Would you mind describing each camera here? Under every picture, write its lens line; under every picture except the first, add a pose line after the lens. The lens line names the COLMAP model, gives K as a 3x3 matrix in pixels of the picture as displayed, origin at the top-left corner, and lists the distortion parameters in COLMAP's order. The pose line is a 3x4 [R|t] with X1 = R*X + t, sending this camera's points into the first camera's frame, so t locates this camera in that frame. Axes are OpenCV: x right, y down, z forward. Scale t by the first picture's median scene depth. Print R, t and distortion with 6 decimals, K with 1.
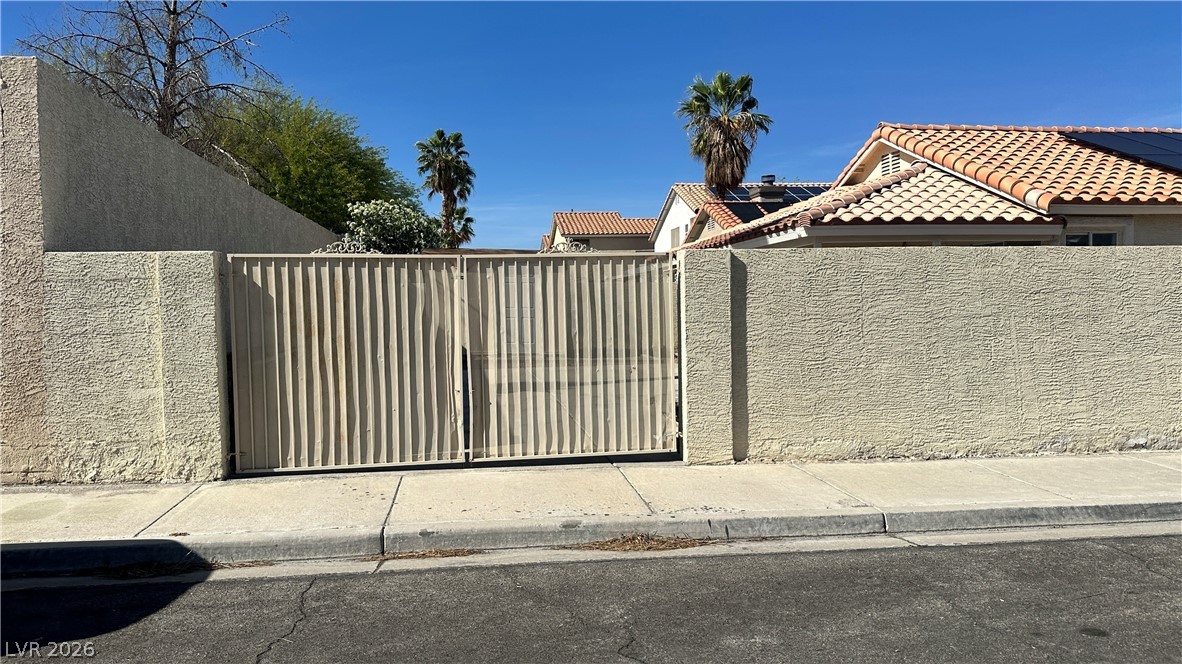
lens RADIAL K [[833.7, 0, 591.0], [0, 833.7, 332.0], [0, 0, 1]] dist [0.187169, -0.345950]
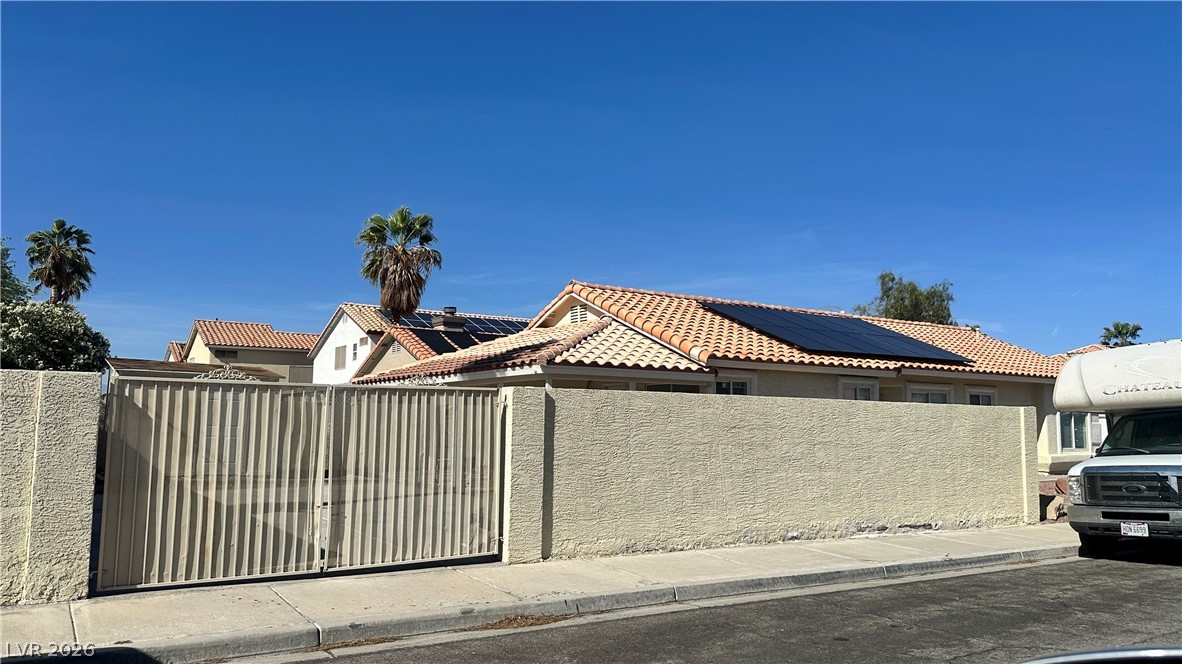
lens RADIAL K [[839.7, 0, 591.0], [0, 839.7, 332.0], [0, 0, 1]] dist [0.101927, -0.138309]
pose [[0.904356, 0.070048, 0.420991, -0.299575], [-0.010337, 0.989744, -0.142477, -0.001009], [-0.426653, 0.124498, 0.895805, -0.179359]]
